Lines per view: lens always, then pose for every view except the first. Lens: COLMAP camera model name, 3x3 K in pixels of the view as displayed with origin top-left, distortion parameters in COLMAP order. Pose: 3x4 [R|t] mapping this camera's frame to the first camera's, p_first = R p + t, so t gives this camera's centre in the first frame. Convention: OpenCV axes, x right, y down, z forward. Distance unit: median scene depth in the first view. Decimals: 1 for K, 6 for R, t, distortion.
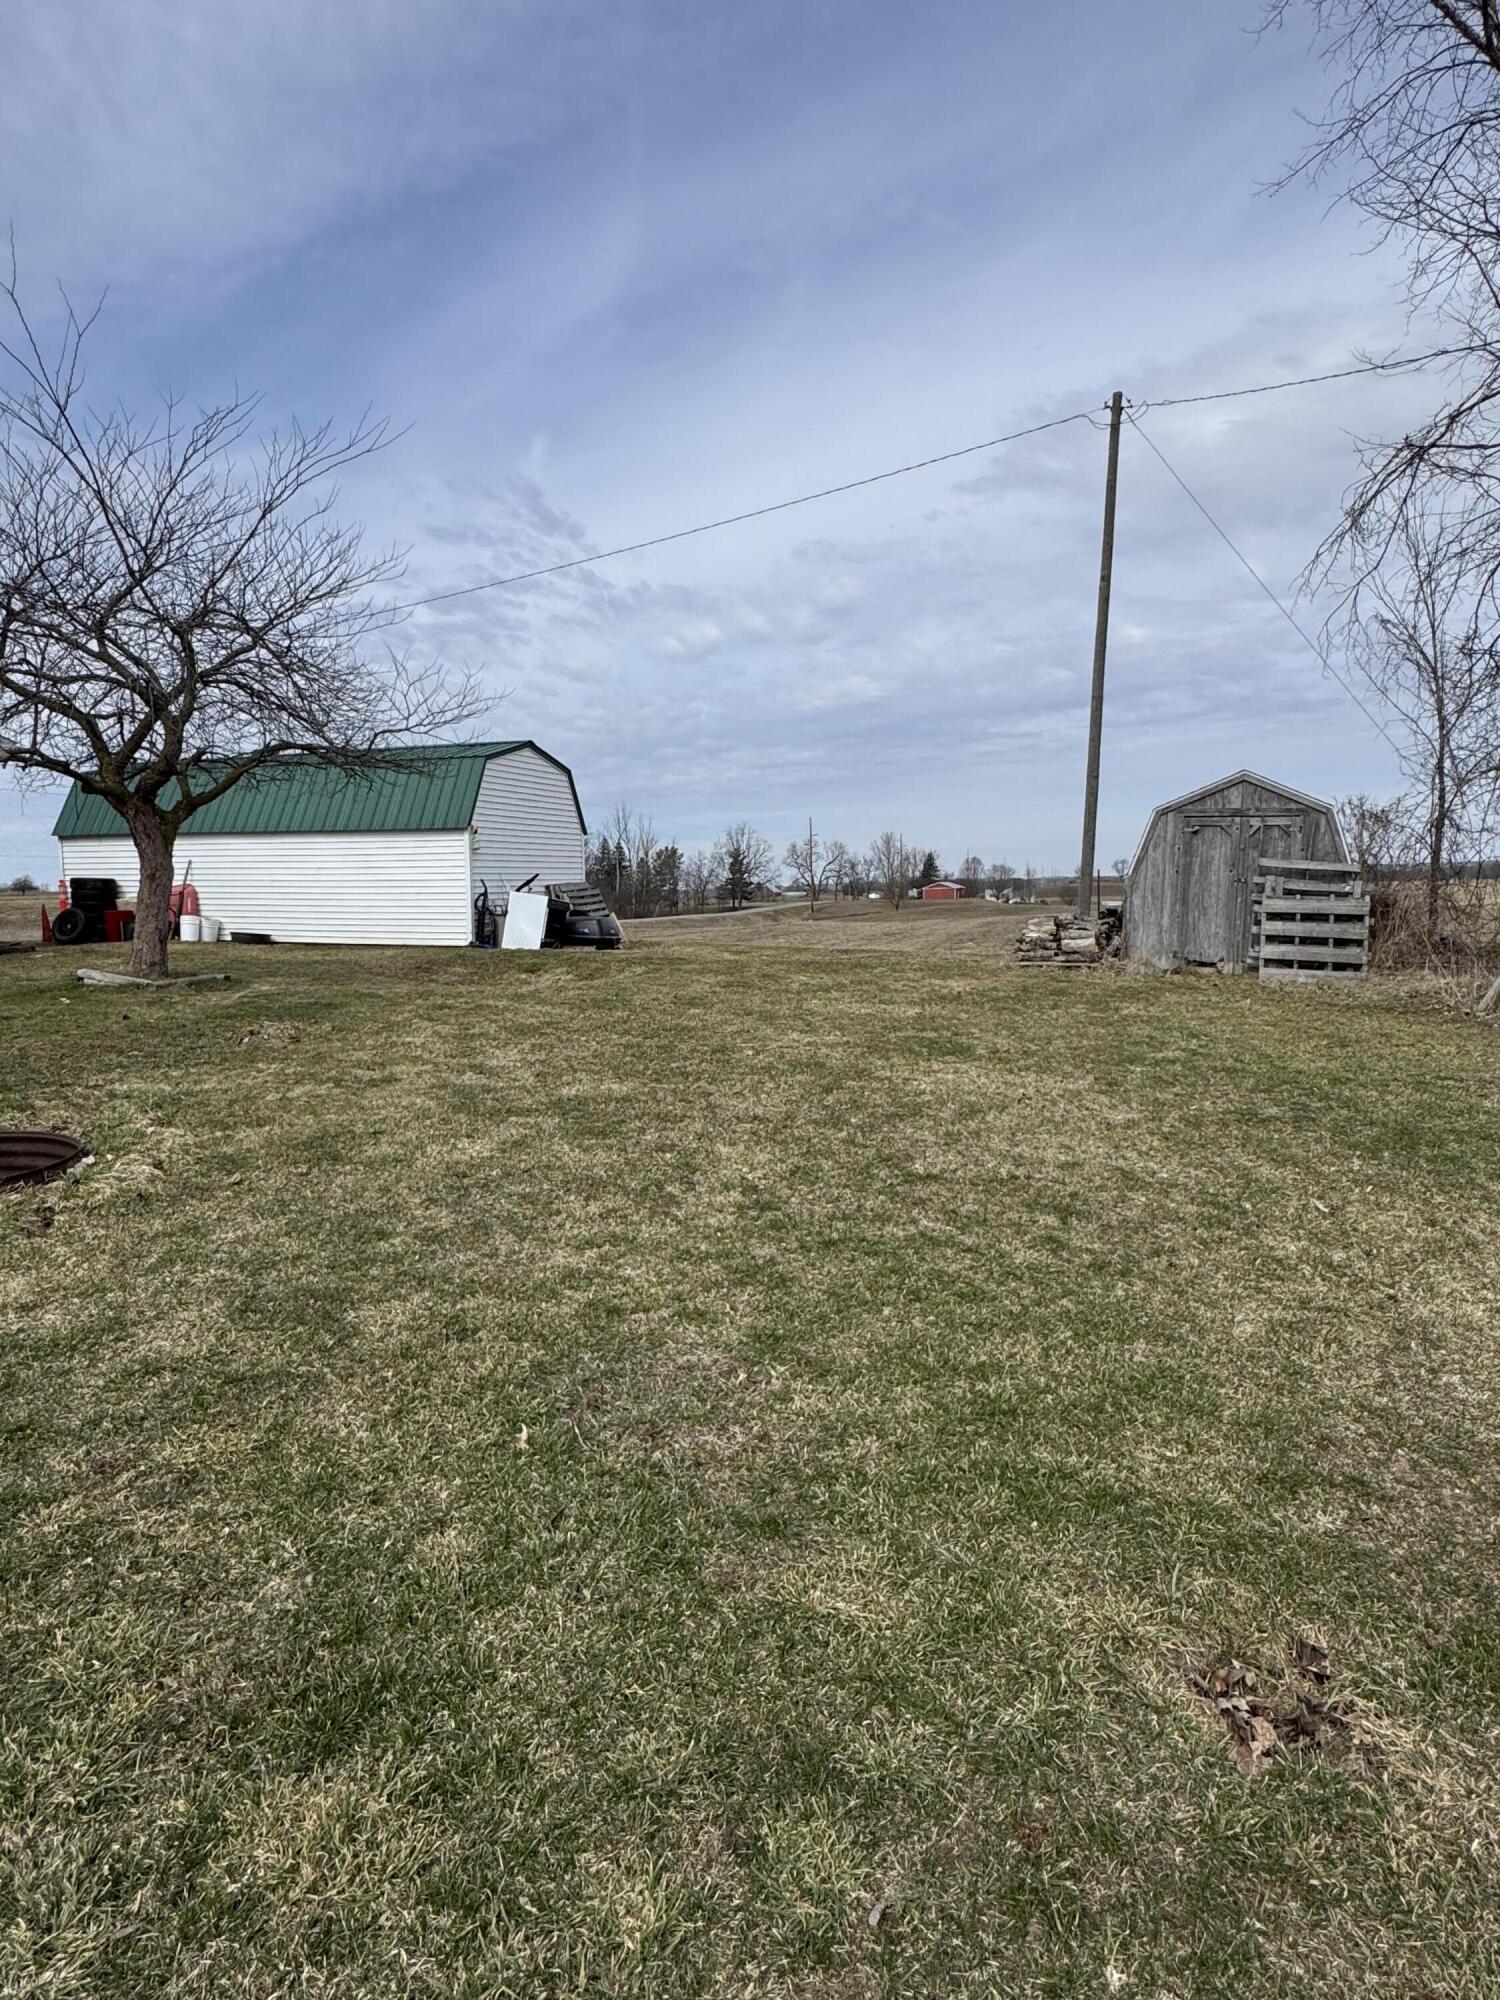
lens RADIAL K [[1093.7, 0, 751.0], [0, 1093.7, 1004.3], [0, 0, 1]] dist [0.004171, -0.000114]
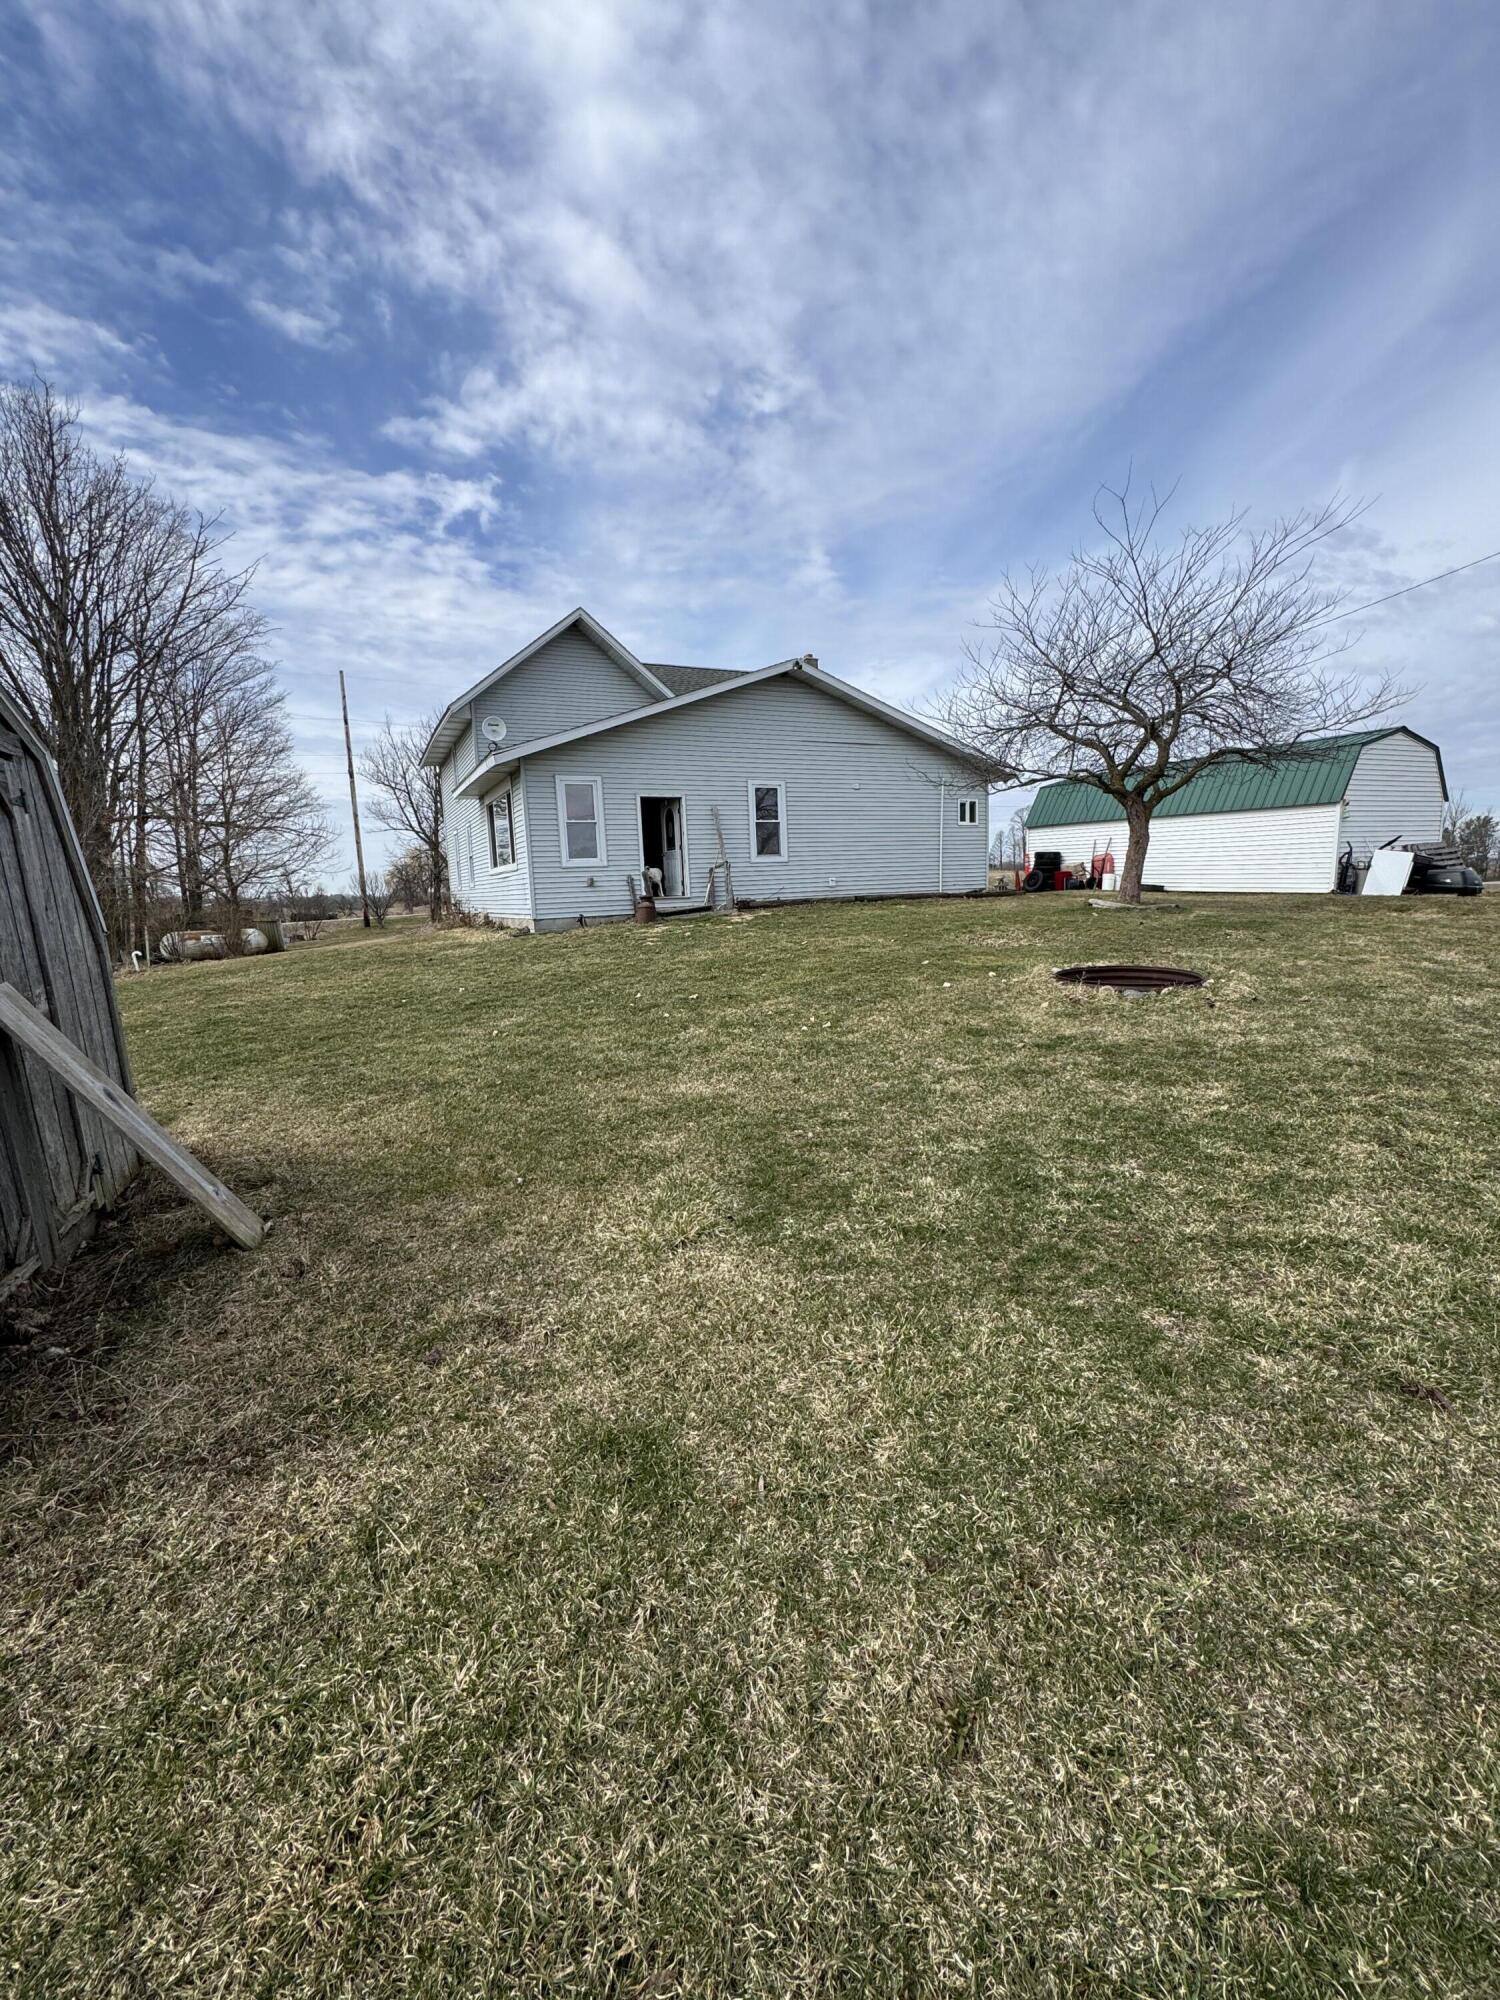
lens RADIAL K [[789.2, 0, 737.1], [0, 789.2, 980.5], [0, 0, 1]] dist [-0.017029, -0.000046]
pose [[0.687501, 0.078363, -0.721943, -0.064867], [-0.052863, 0.996924, 0.057870, 0.034482], [0.724257, -0.001622, 0.689528, -0.154450]]
